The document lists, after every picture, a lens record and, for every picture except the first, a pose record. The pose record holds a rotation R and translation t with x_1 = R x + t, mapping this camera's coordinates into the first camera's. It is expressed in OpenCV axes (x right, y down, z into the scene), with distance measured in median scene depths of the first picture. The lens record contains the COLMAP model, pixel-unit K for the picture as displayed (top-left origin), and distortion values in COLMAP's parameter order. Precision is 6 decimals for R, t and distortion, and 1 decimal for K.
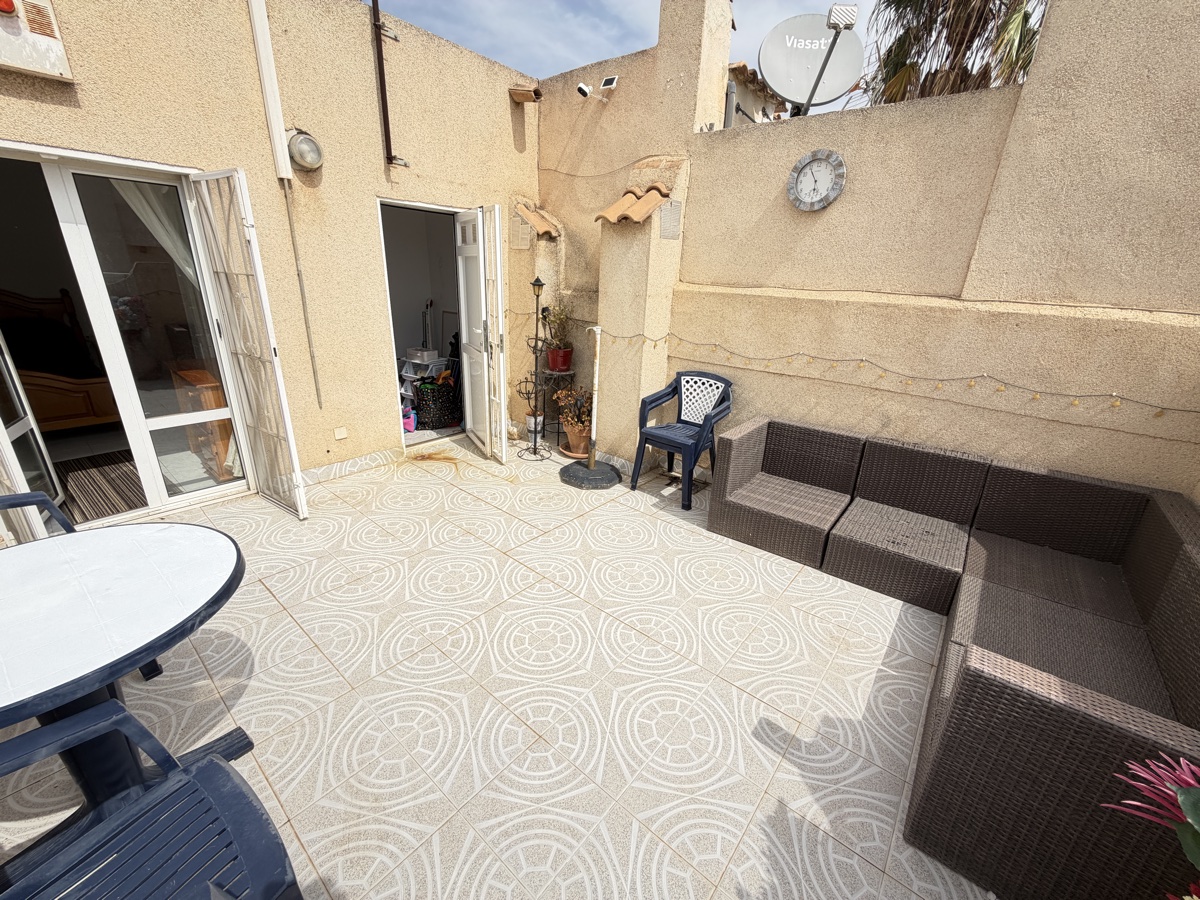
lens RADIAL K [[479.6, 0, 598.5], [0, 479.6, 451.9], [0, 0, 1]] dist [0.001887, -0.000214]
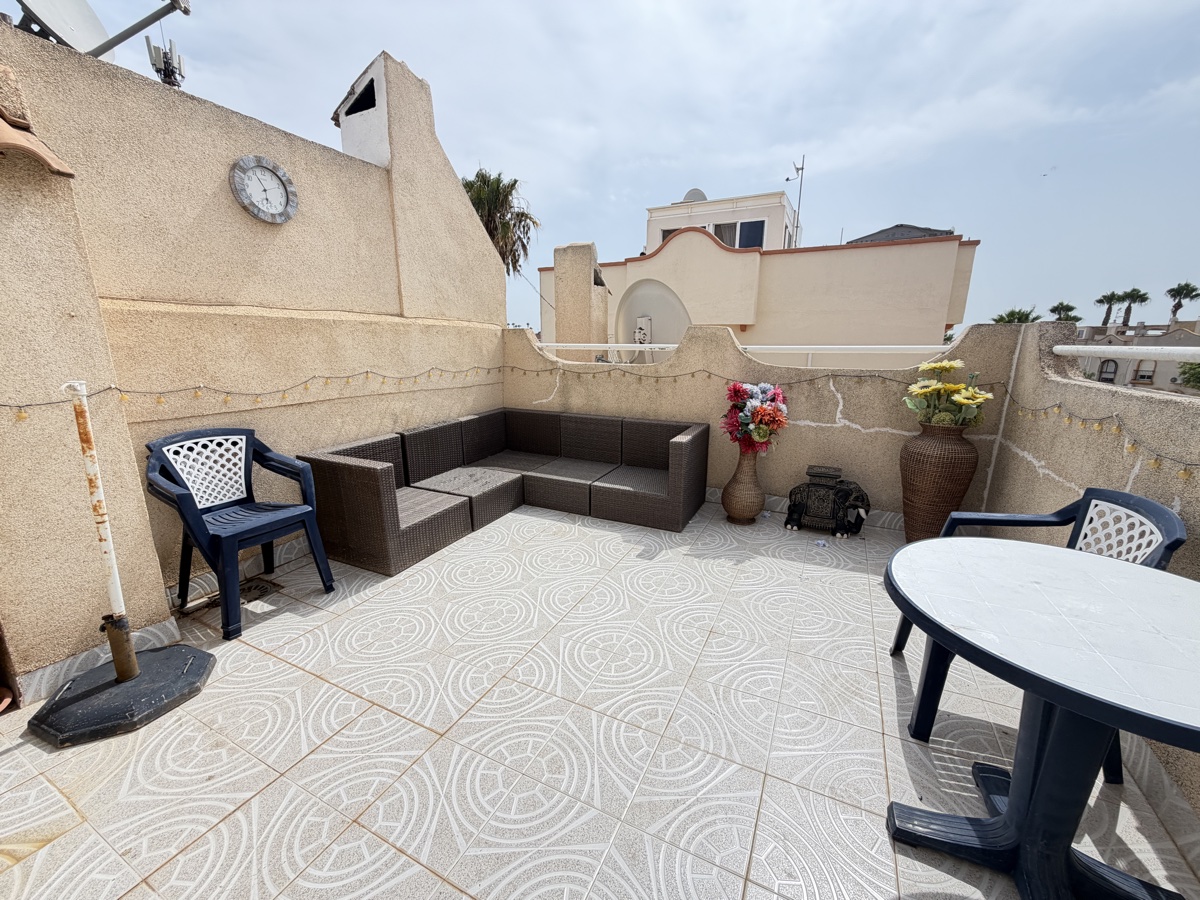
lens RADIAL K [[479.6, 0, 598.5], [0, 479.6, 451.9], [0, 0, 1]] dist [0.001887, -0.000214]
pose [[-0.227147, -0.260277, 0.938435, -0.658461], [0.327958, 0.886894, 0.325364, -0.212881], [-0.916977, 0.381673, -0.116096, 0.708449]]
